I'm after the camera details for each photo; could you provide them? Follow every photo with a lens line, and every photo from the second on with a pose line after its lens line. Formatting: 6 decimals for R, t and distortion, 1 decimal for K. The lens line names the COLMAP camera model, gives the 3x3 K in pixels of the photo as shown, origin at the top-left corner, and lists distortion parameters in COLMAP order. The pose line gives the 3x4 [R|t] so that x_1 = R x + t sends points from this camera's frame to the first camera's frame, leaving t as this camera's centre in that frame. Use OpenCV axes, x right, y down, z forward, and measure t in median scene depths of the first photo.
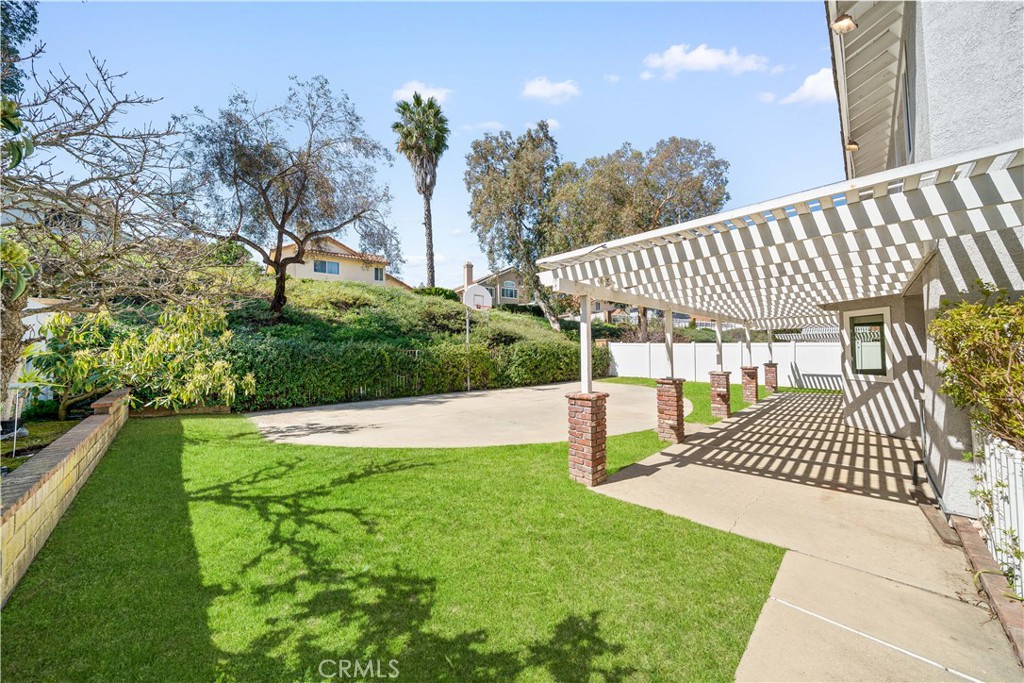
lens RADIAL K [[350.0, 0, 510.4], [0, 350.0, 340.2], [0, 0, 1]] dist [-0.006472, -0.000172]
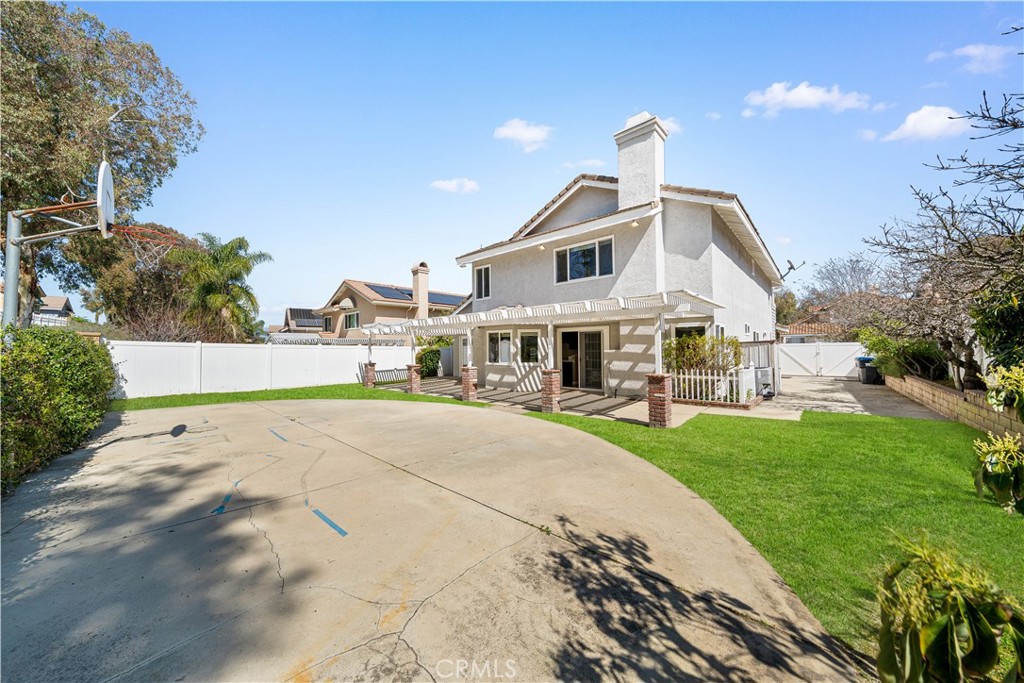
lens RADIAL K [[350.0, 0, 506.6], [0, 350.0, 340.1], [0, 0, 1]] dist [-0.006472, -0.000172]
pose [[-0.069779, 0.035441, 0.996933, -0.299327], [-0.019272, 0.999134, -0.036868, 0.015549], [-0.997376, -0.021785, -0.069035, 0.404722]]
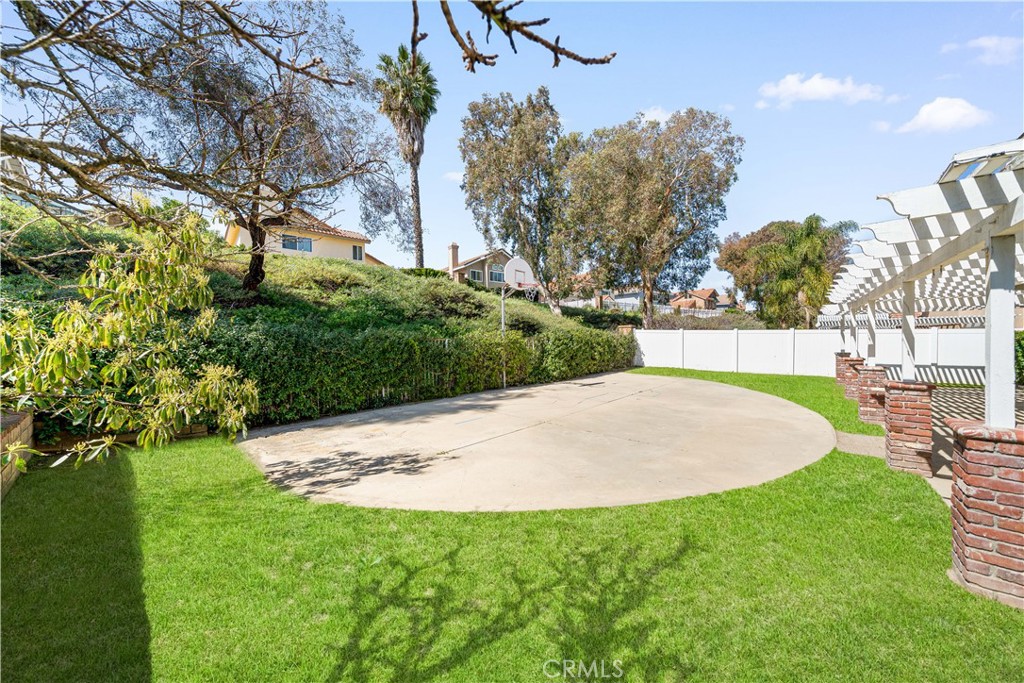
lens RADIAL K [[350.0, 0, 511.5], [0, 350.0, 340.1], [0, 0, 1]] dist [-0.006472, -0.000172]
pose [[0.996035, -0.002360, 0.088931, -0.117003], [-0.000967, 0.999302, 0.037350, 0.001015], [-0.088957, -0.037288, 0.995337, 0.120383]]
